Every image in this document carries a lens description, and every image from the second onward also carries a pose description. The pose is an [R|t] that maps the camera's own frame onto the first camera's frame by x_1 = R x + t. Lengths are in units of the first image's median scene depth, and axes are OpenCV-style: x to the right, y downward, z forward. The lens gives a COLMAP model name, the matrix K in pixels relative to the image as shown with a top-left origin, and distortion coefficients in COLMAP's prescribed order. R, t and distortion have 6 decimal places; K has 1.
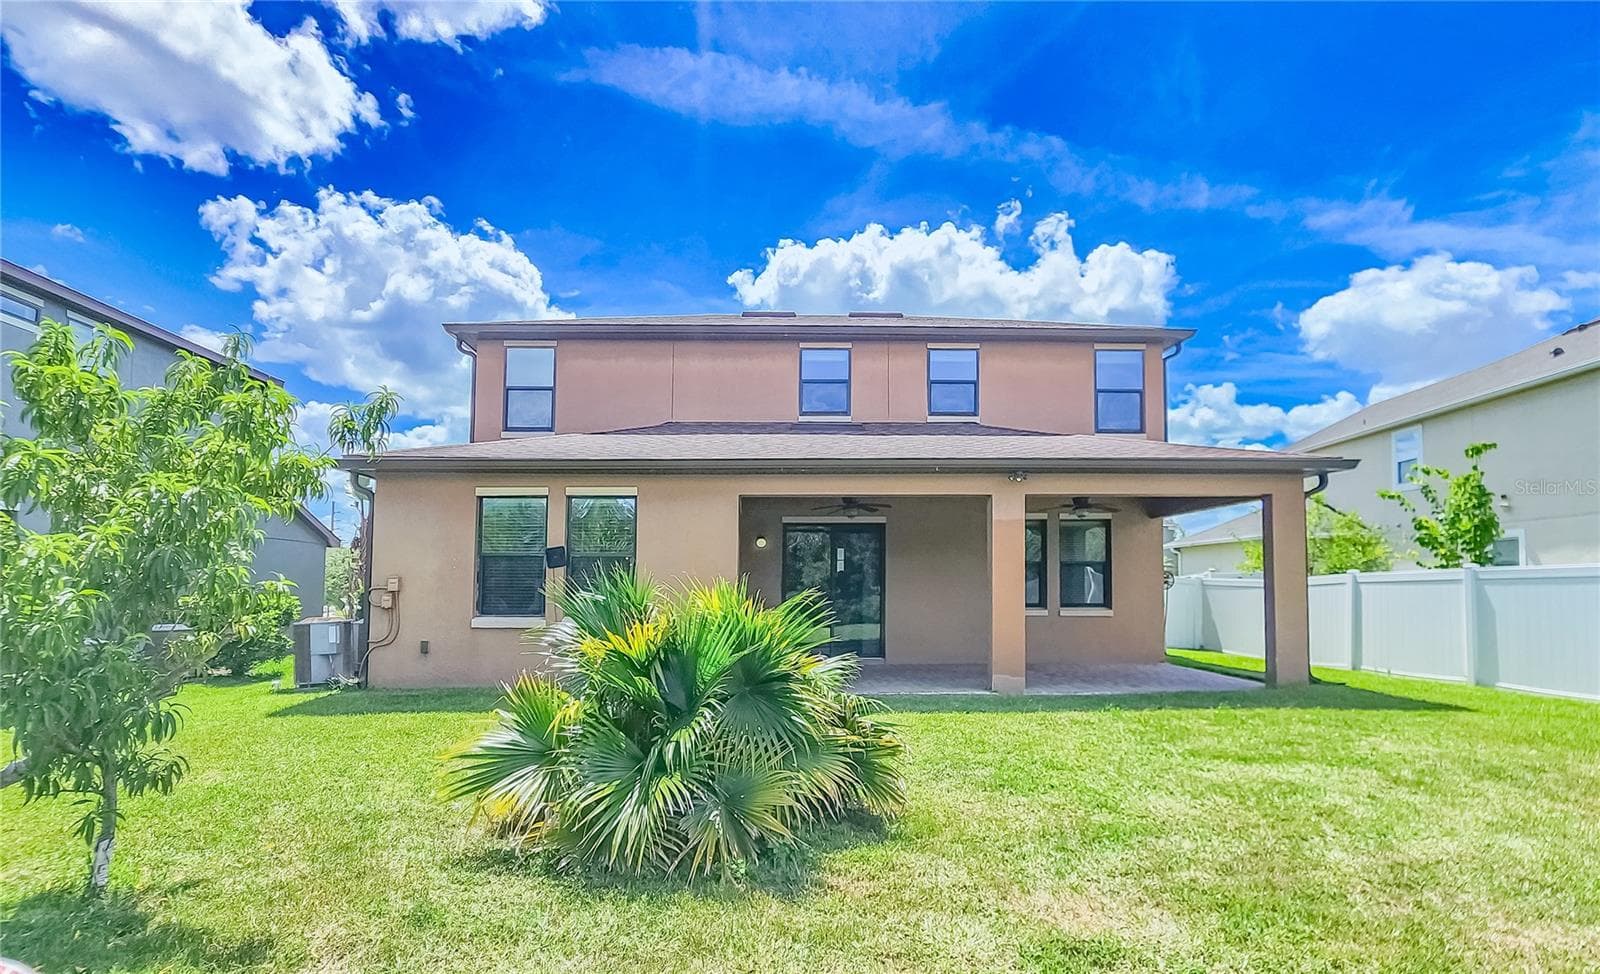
lens RADIAL K [[784.9, 0, 802.6], [0, 784.9, 587.1], [0, 0, 1]] dist [0.003275, 0.000479]
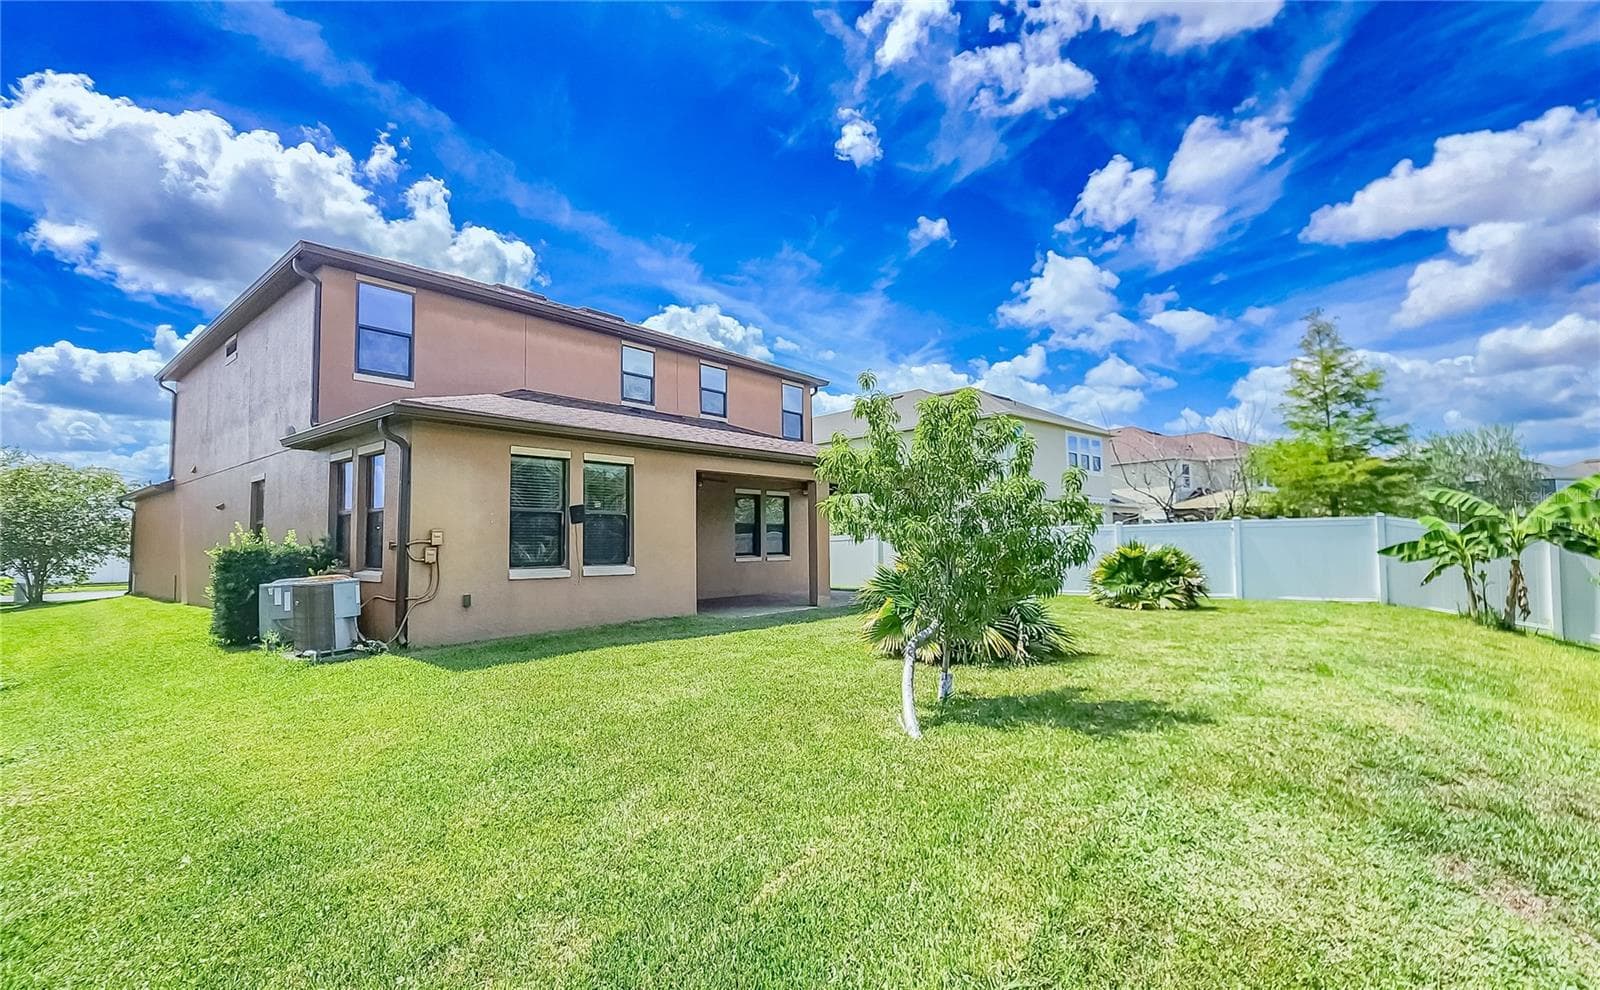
lens RADIAL K [[760.3, 0, 800.0], [0, 760.3, 495.0], [0, 0, 1]] dist [-0.000456, -0.000185]
pose [[0.647082, 0.045713, 0.761049, -0.644031], [0.004023, 0.997982, -0.063365, 0.003450], [-0.762410, 0.044064, 0.645592, 0.035873]]
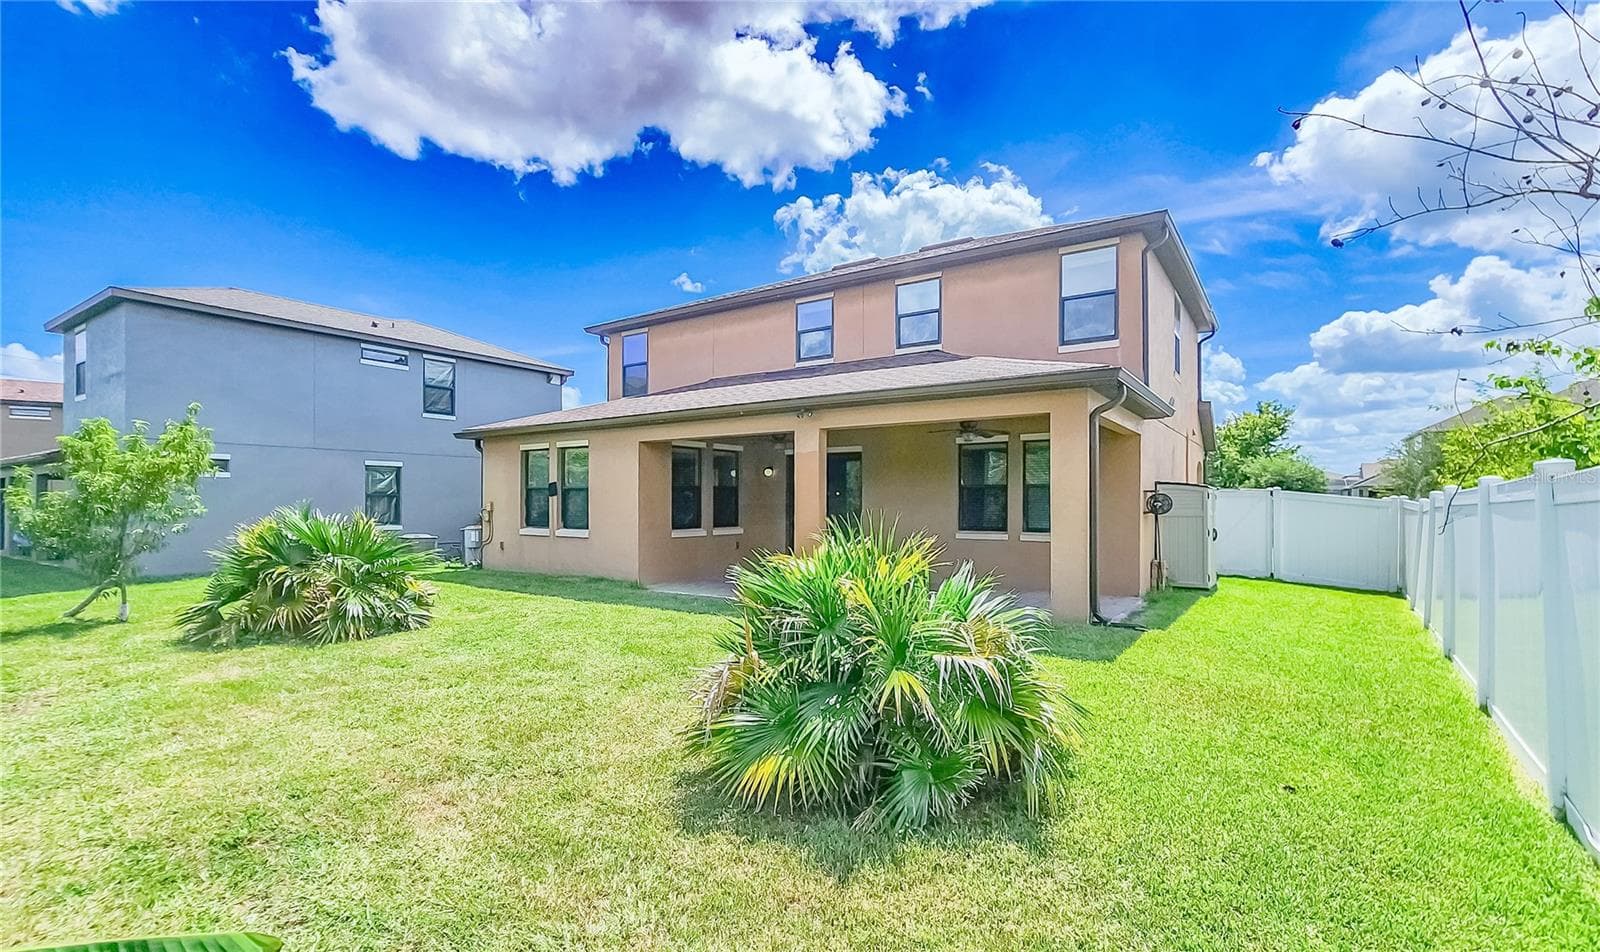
lens RADIAL K [[731.8, 0, 797.3], [0, 731.8, 498.5], [0, 0, 1]] dist [0.002705, 0.000306]
pose [[0.791960, 0.002916, -0.610566, 0.625251], [0.001159, 0.999980, 0.006279, -0.019658], [0.610571, -0.005680, 0.791941, 0.122405]]
